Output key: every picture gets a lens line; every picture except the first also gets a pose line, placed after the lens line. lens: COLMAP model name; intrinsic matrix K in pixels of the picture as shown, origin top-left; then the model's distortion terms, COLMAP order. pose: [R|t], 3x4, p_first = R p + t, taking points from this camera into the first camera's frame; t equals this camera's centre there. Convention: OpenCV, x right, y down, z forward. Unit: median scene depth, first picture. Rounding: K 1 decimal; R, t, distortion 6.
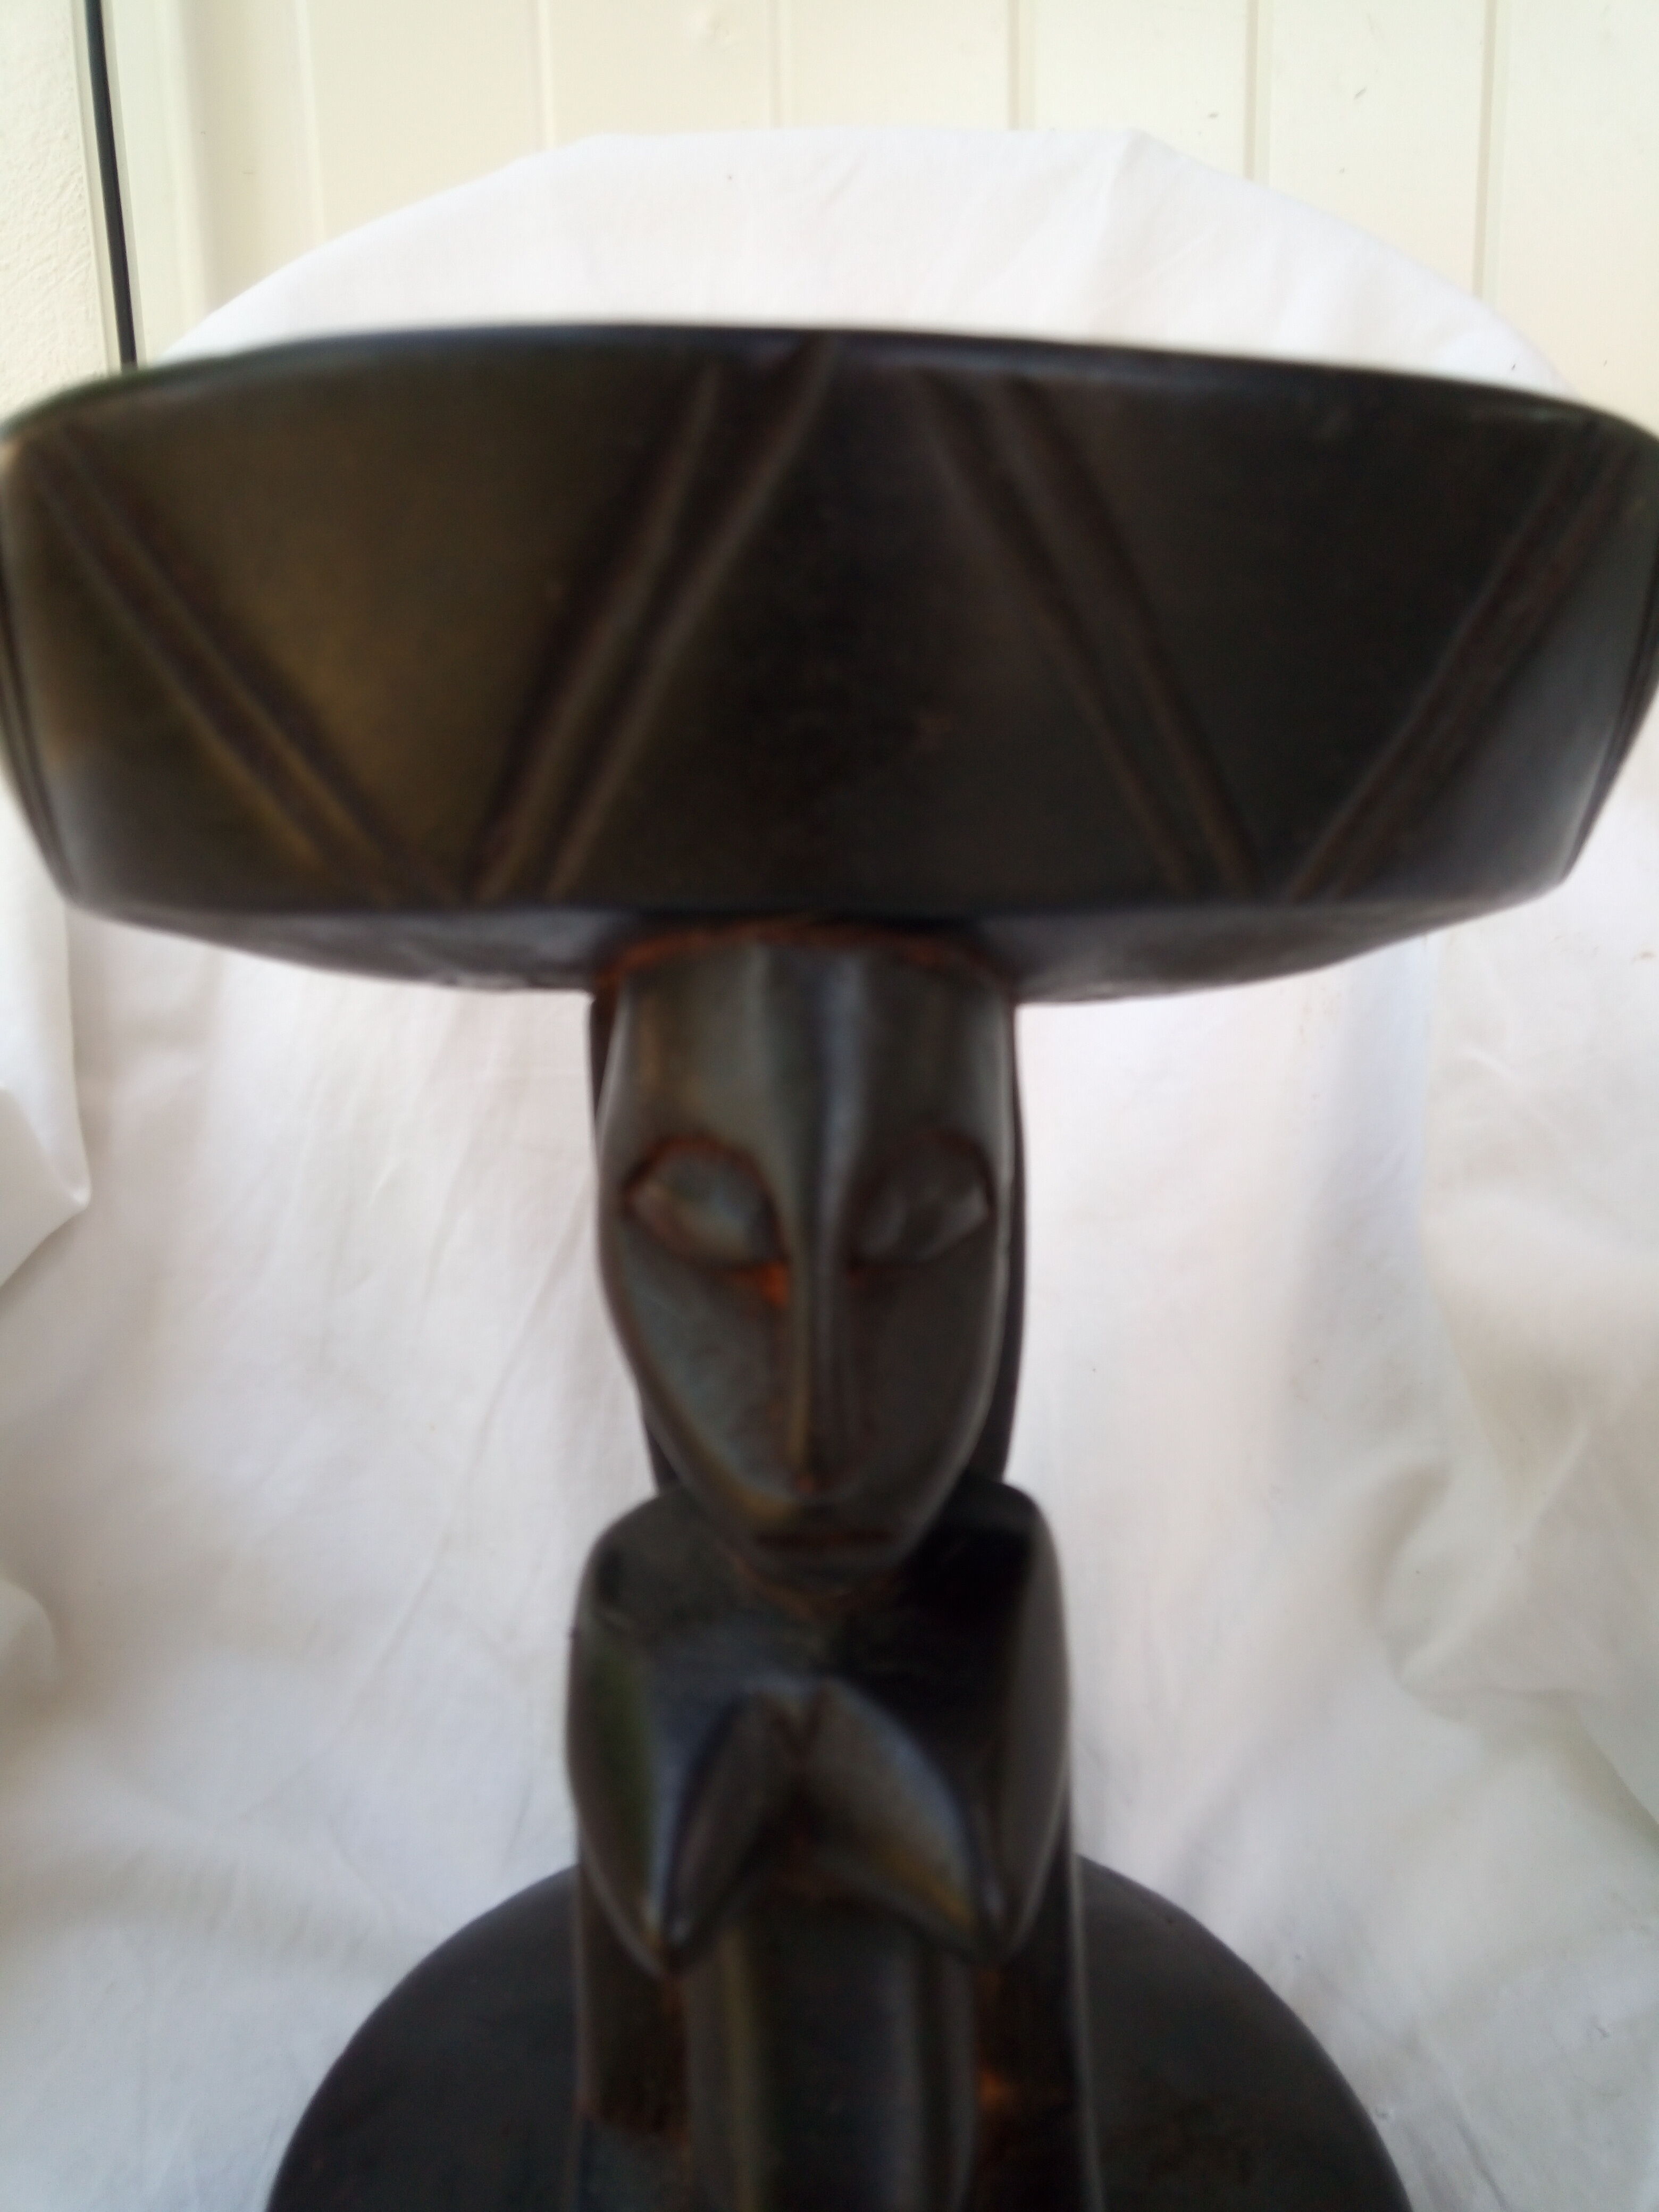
lens RADIAL K [[1691.2, 0, 807.3], [0, 1691.2, 1114.6], [0, 0, 1]] dist [0.060965, -0.077683]
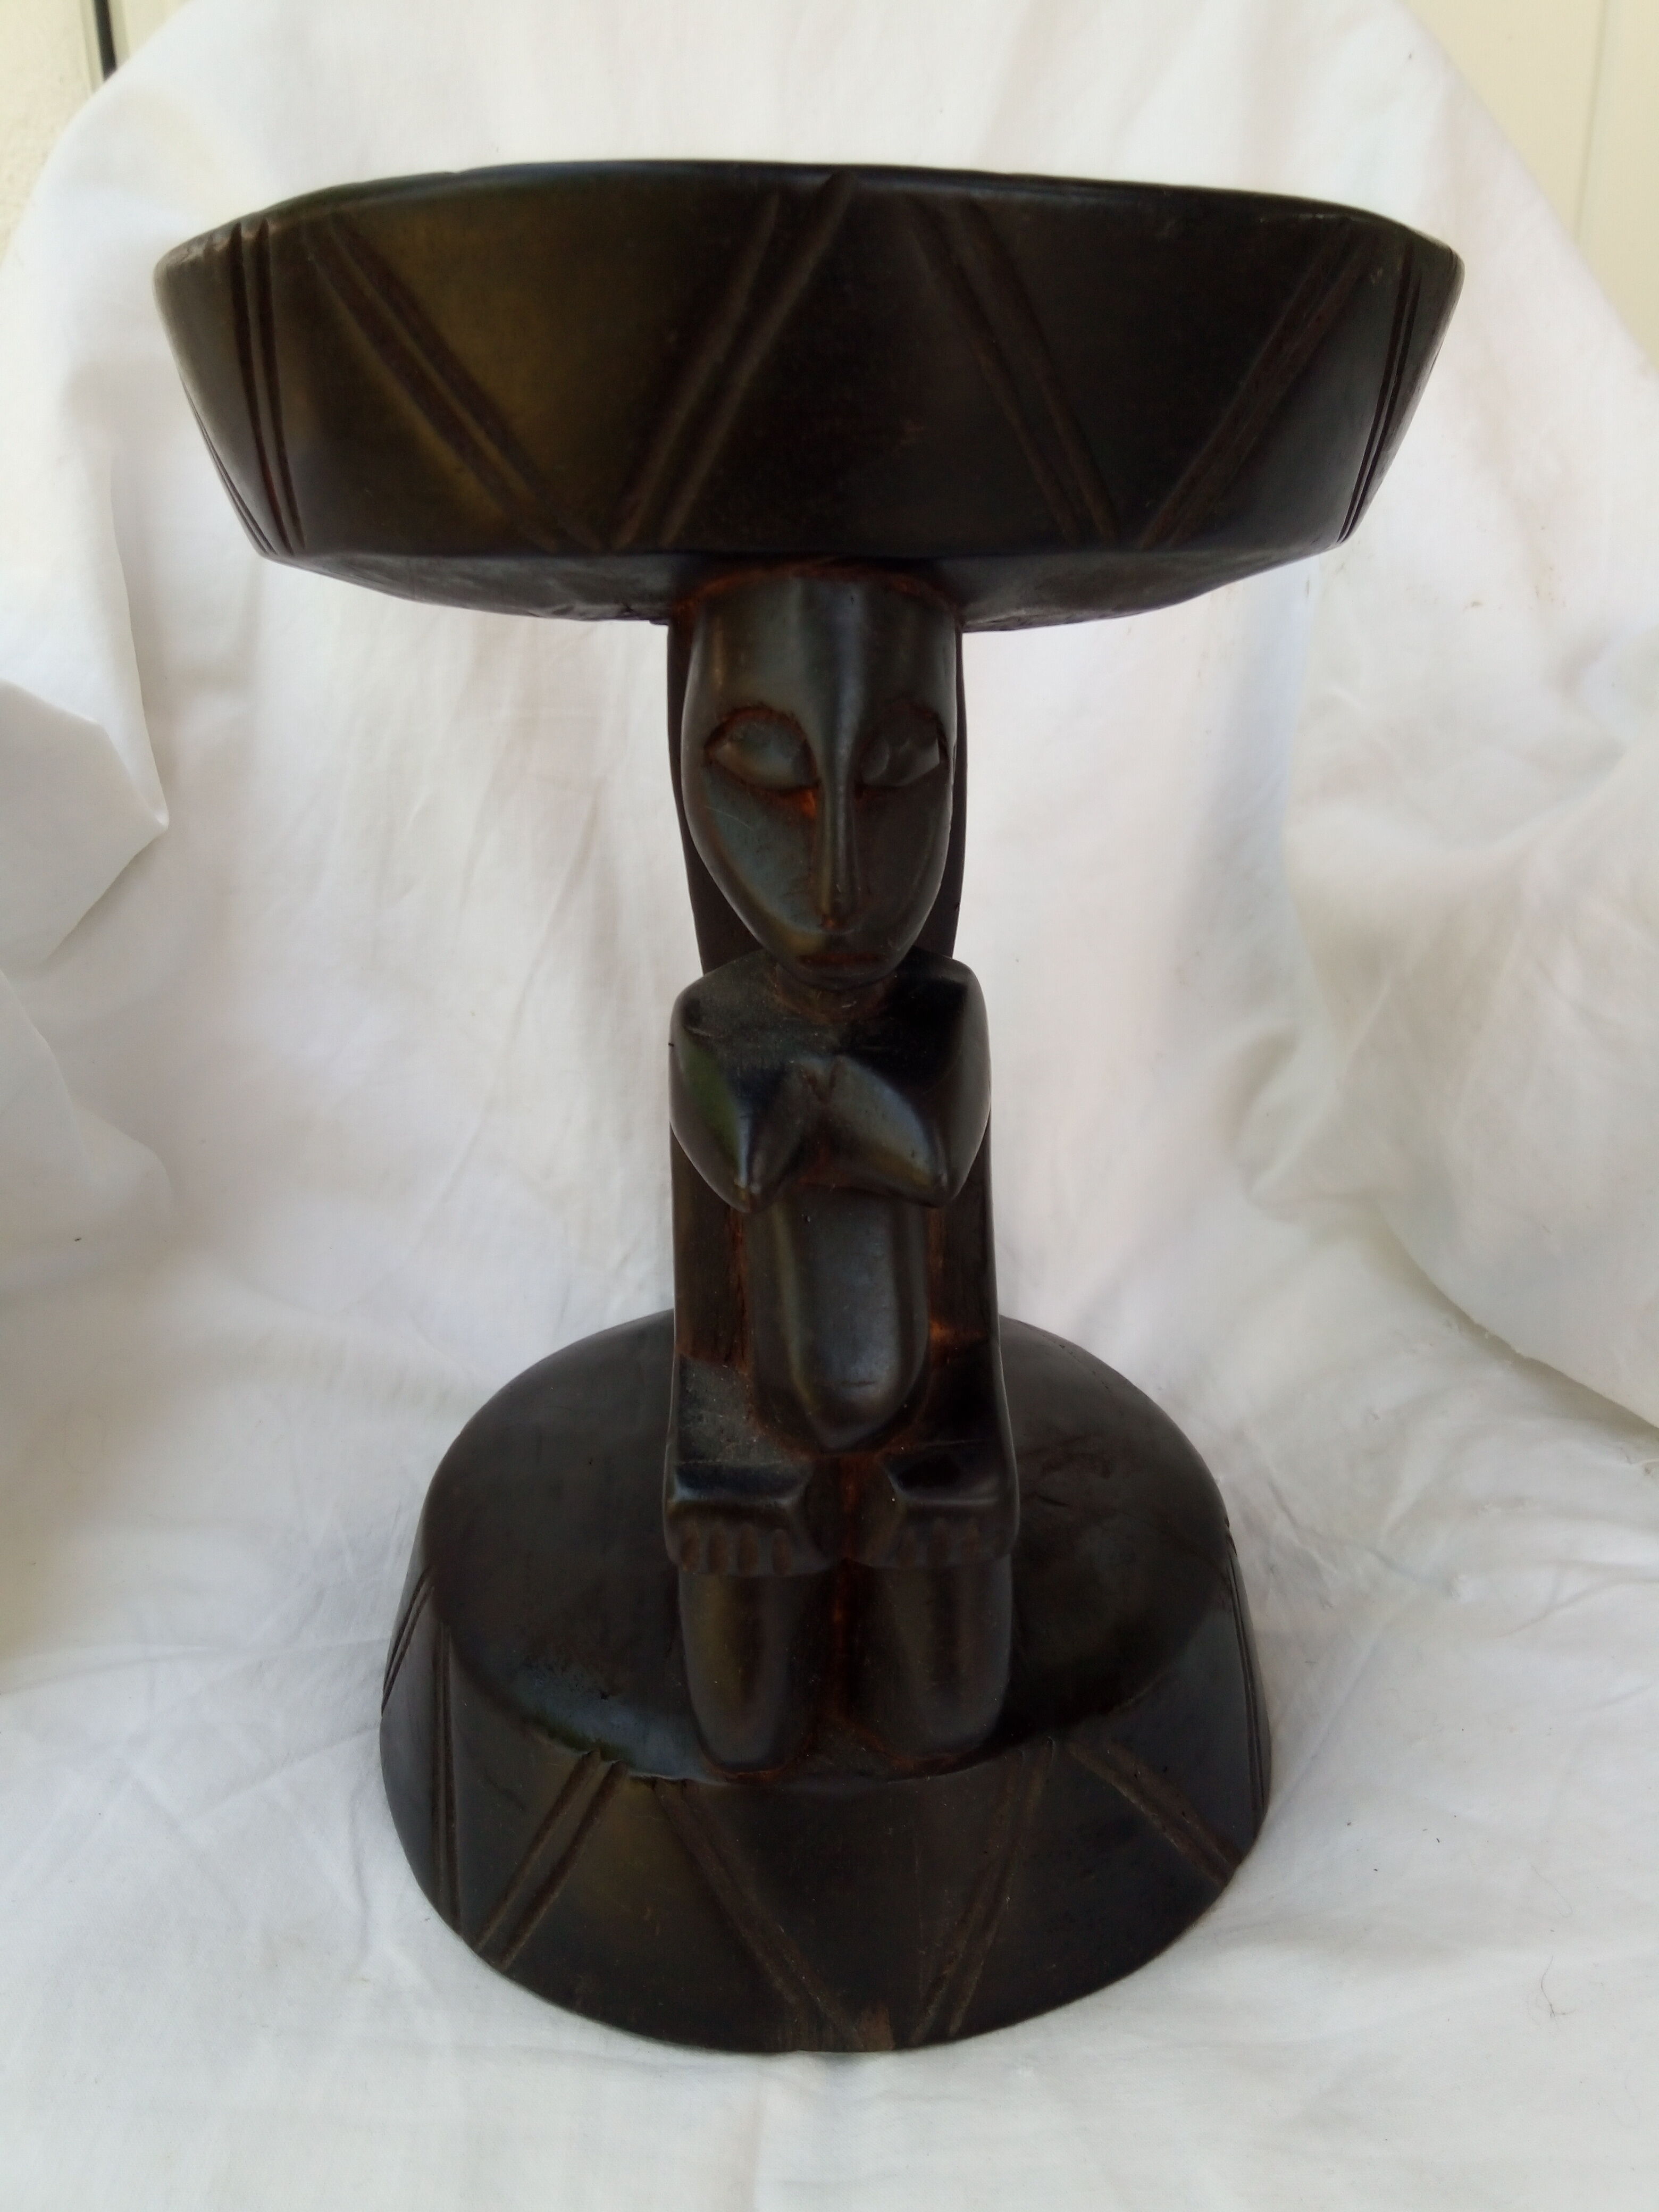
lens RADIAL K [[1691.2, 0, 816.7], [0, 1691.2, 1104.3], [0, 0, 1]] dist [0.060965, -0.077683]
pose [[0.998989, -0.013234, 0.042971, -0.038272], [0.005311, 0.983744, 0.179497, 0.042870], [-0.044648, -0.179087, 0.982820, -0.278629]]
